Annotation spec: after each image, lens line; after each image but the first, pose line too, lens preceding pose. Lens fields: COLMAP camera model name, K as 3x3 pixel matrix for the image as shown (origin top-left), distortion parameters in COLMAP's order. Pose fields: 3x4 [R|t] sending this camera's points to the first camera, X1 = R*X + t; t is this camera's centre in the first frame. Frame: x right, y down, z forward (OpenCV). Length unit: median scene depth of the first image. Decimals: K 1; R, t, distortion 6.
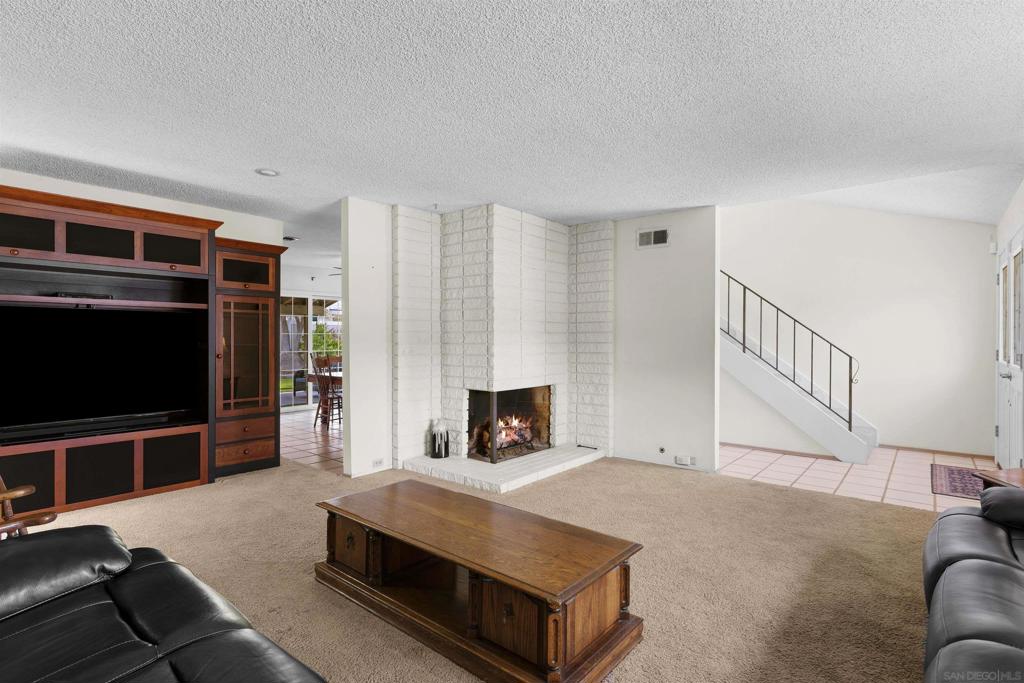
lens RADIAL K [[502.2, 0, 509.6], [0, 502.2, 338.7], [0, 0, 1]] dist [0.003343, 0.001093]
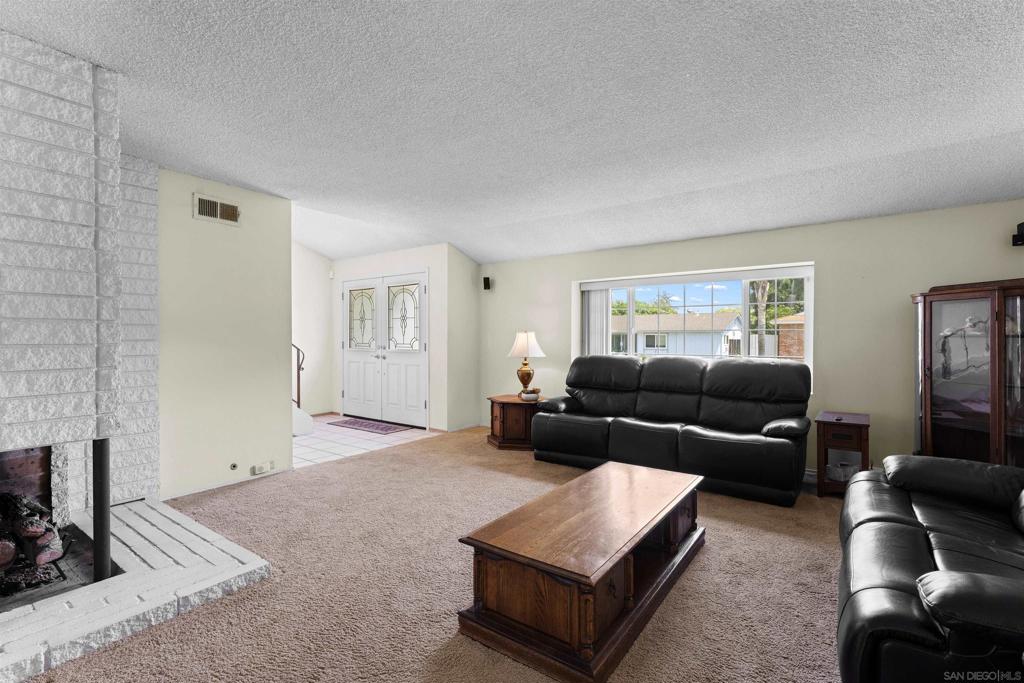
lens RADIAL K [[472.3, 0, 509.8], [0, 472.3, 341.1], [0, 0, 1]] dist [-0.001424, -0.000014]
pose [[-0.085542, -0.012076, 0.996261, -0.551647], [-0.005344, 0.999918, 0.011662, -0.000983], [-0.996320, -0.004327, -0.085600, 0.636405]]
